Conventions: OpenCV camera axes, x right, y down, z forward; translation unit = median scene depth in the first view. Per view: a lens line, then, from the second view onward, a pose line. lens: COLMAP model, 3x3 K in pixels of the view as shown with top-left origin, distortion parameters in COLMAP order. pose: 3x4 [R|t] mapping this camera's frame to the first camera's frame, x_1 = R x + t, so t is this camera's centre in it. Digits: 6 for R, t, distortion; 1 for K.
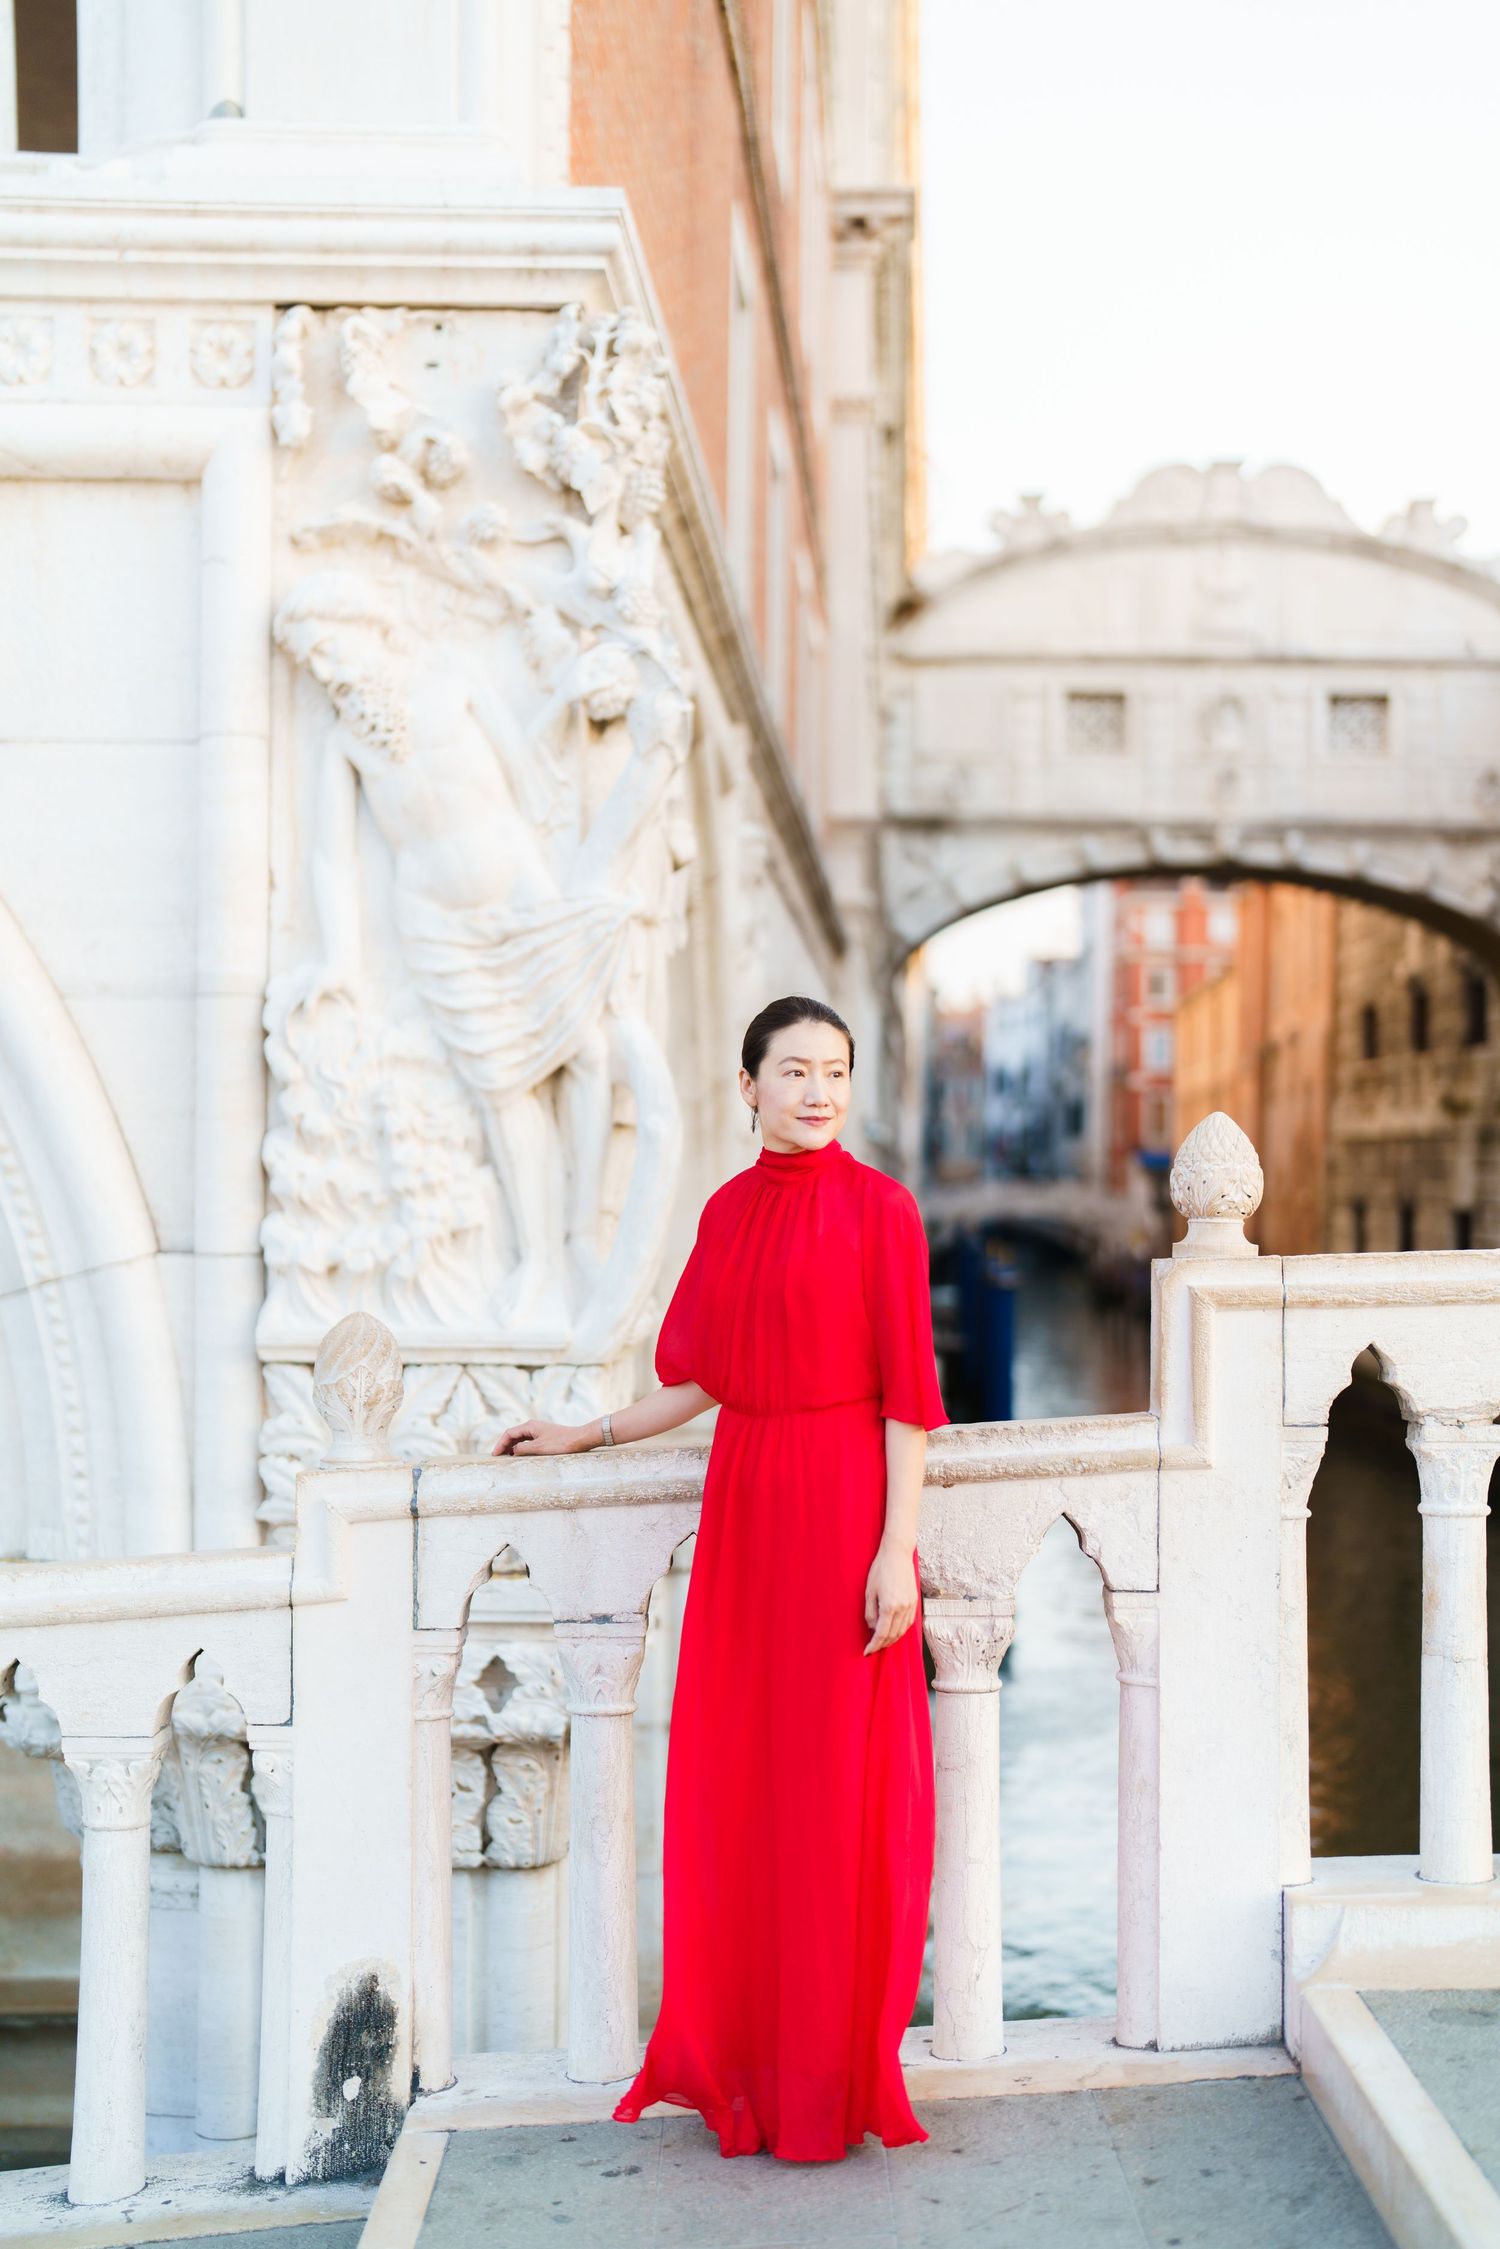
lens RADIAL K [[3074.3, 0, 749.7], [0, 3074.3, 1116.6], [0, 0, 1]] dist [-0.149470, 1.021334]
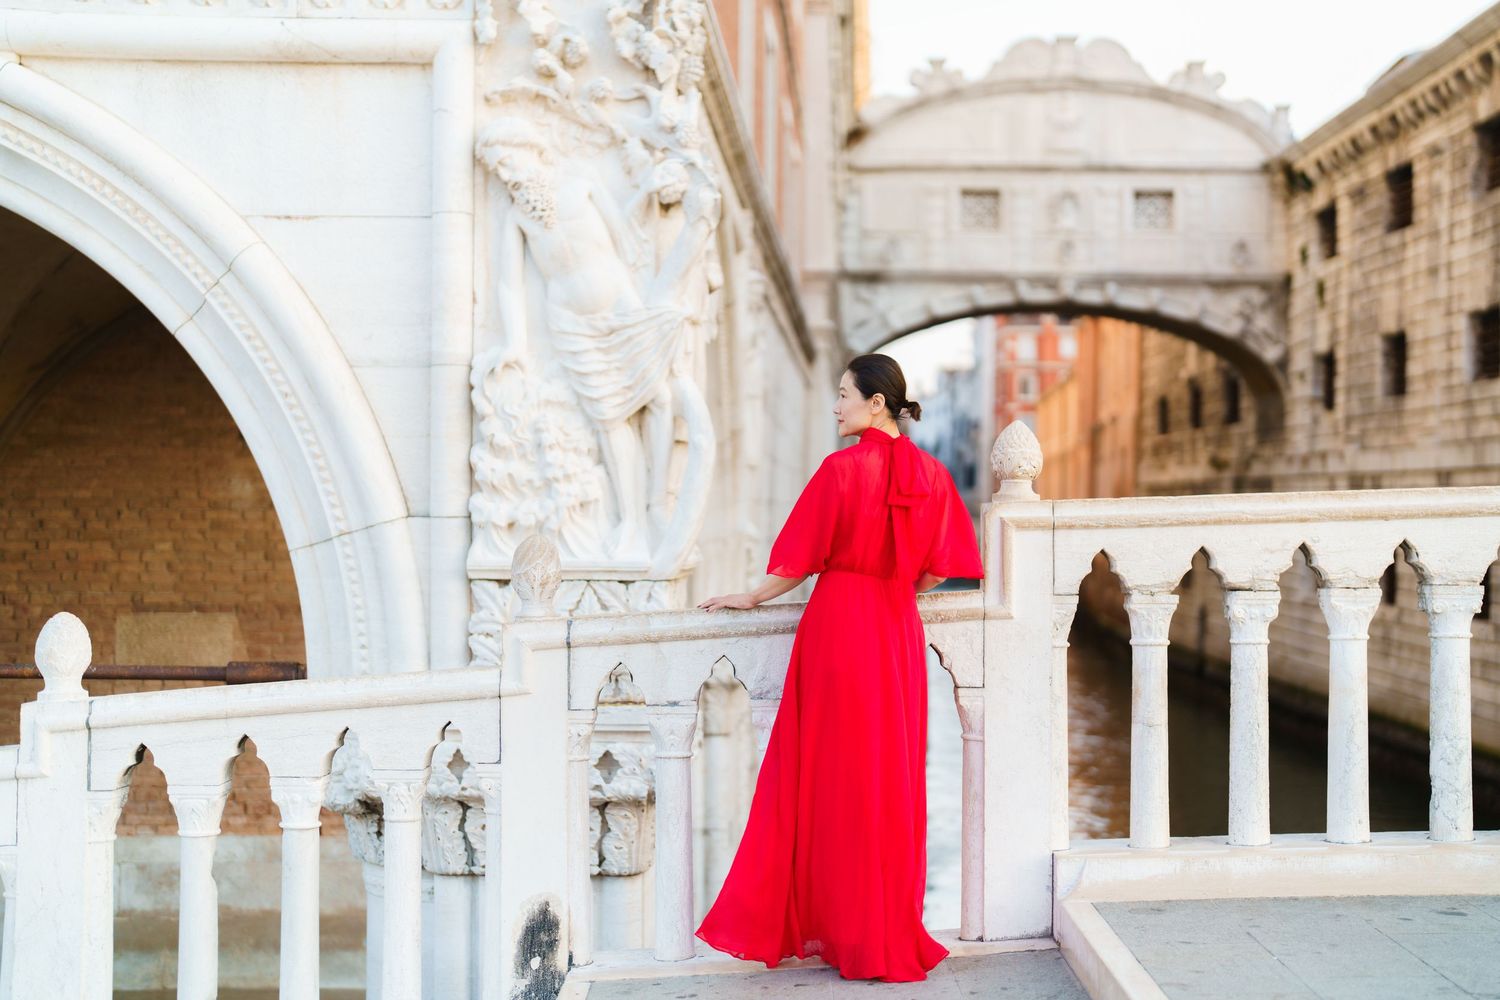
lens RADIAL K [[2082.1, 0, 750.0], [0, 2082.1, 500.0], [0, 0, 1]] dist [-0.154947, 1.053488]
pose [[0.999997, -0.002209, -0.000957, -0.001507], [0.002218, 0.999947, 0.010048, 0.024254], [0.000935, -0.010050, 0.999949, -0.158307]]
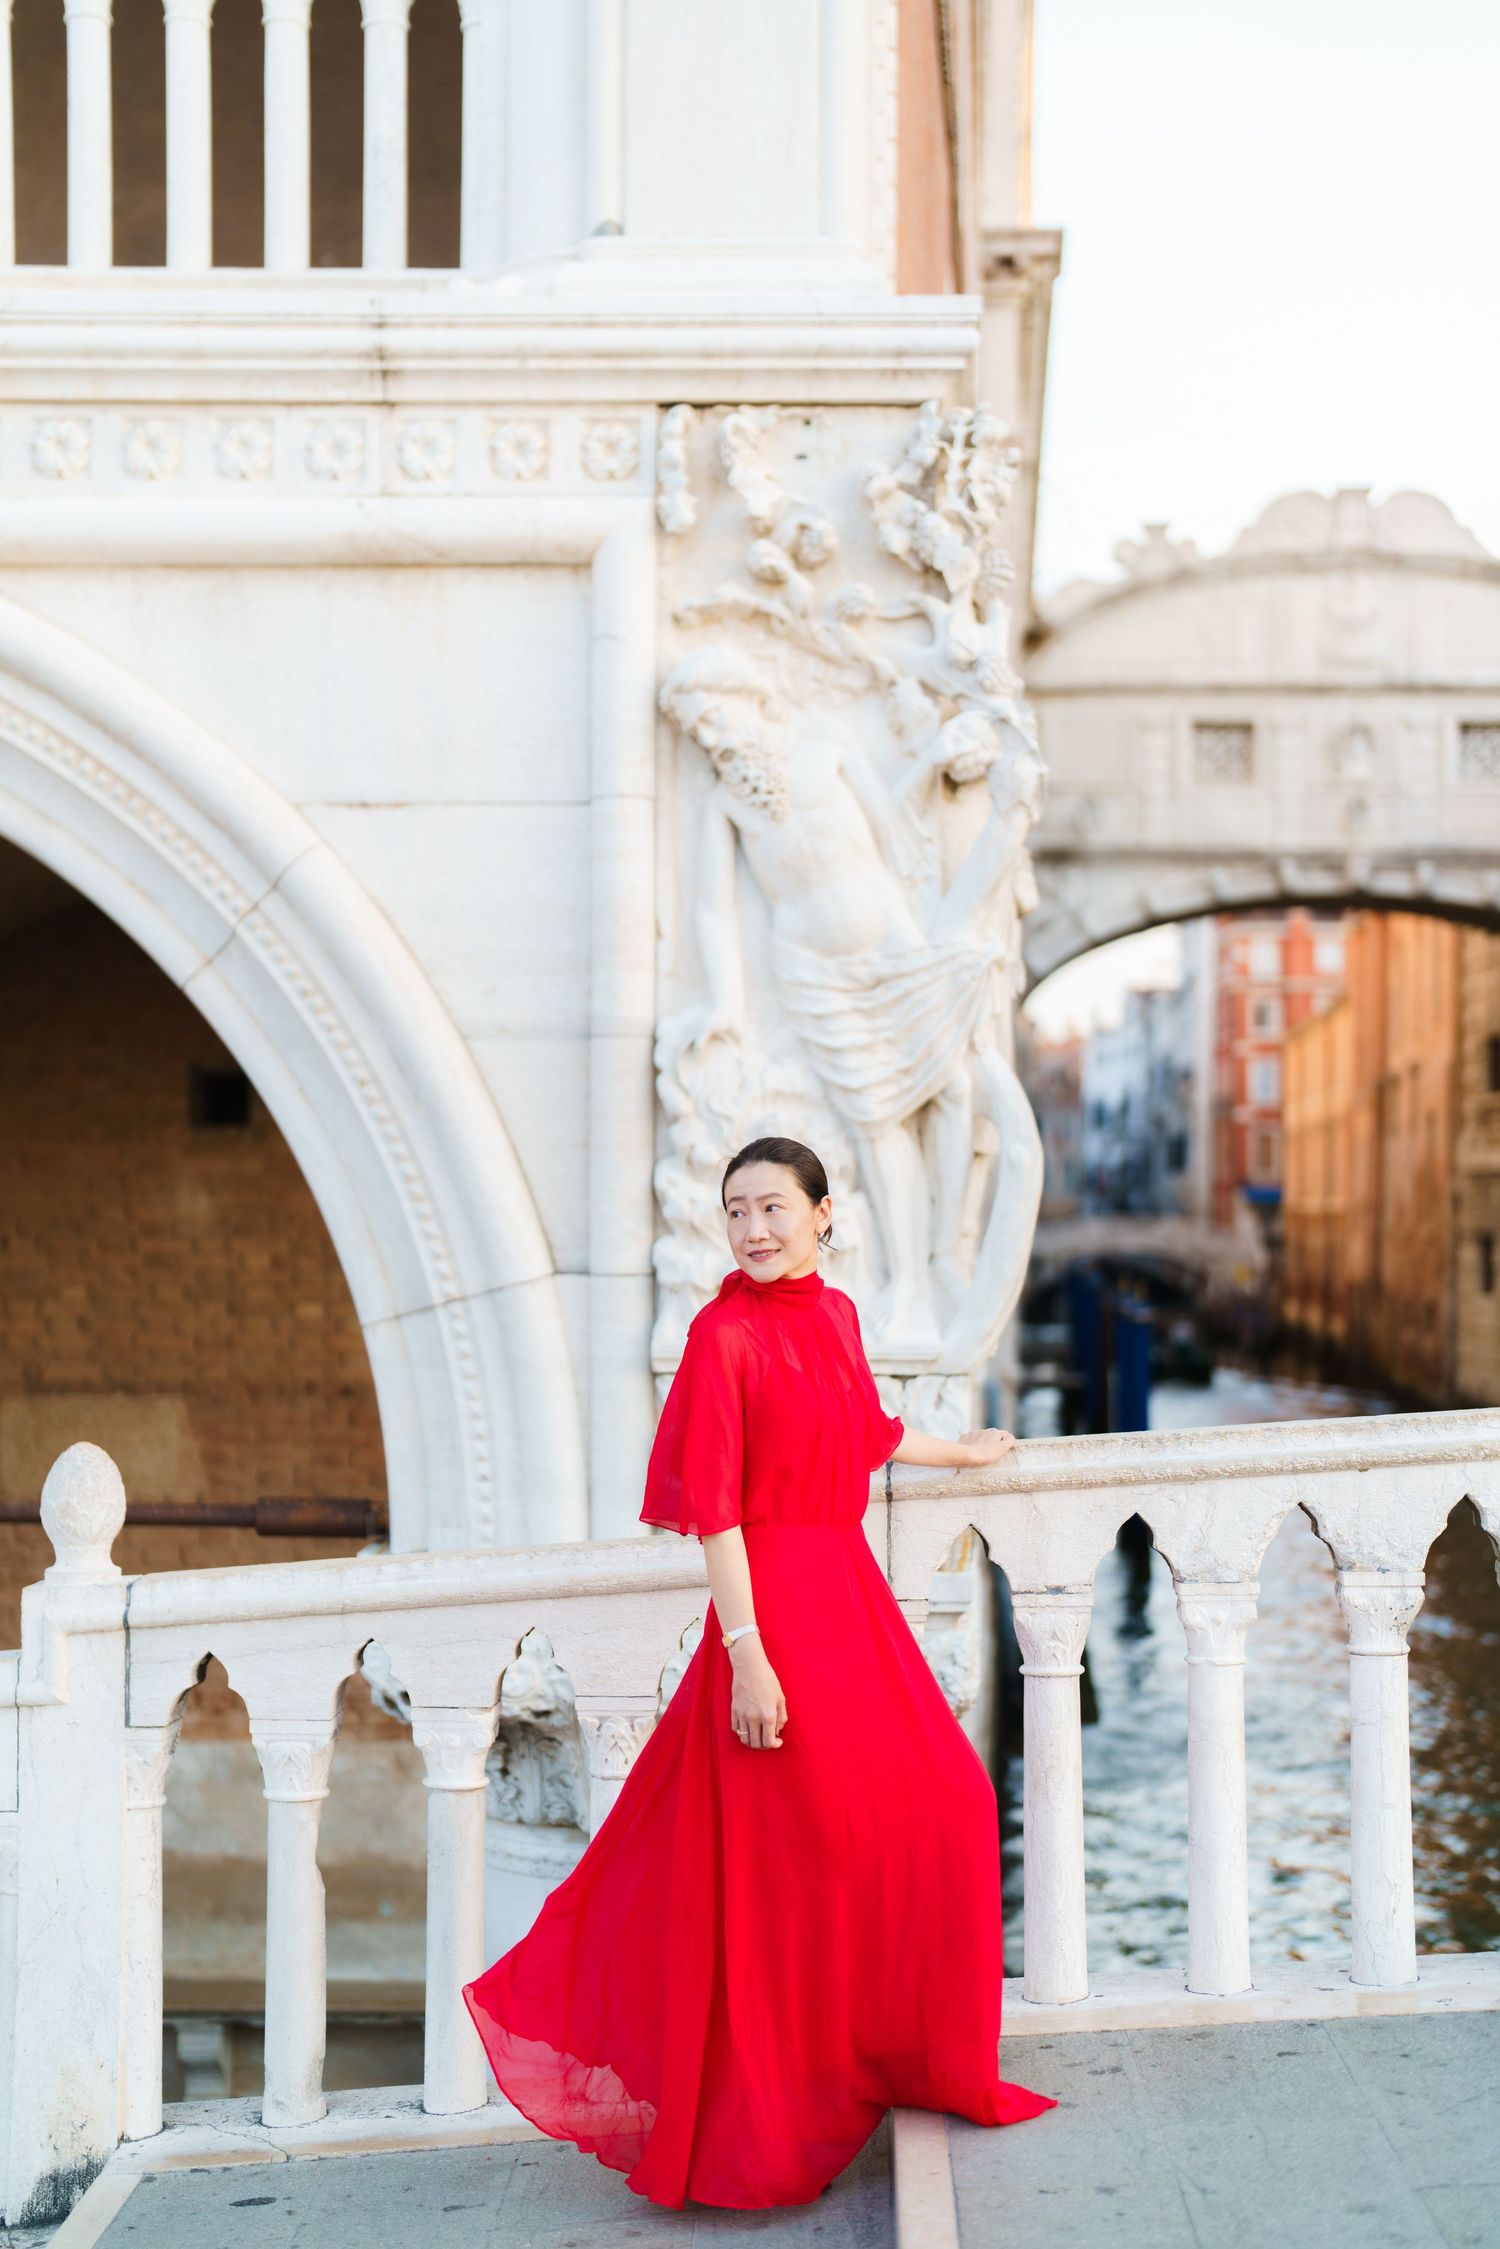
lens RADIAL K [[3156.4, 0, 739.9], [0, 3156.4, 1109.9], [0, 0, 1]] dist [-0.146571, 0.981425]
pose [[0.999625, -0.005158, -0.026892, -0.097779], [0.004787, 0.999892, -0.013865, 0.002350], [0.026961, 0.013731, 0.999542, -0.117592]]
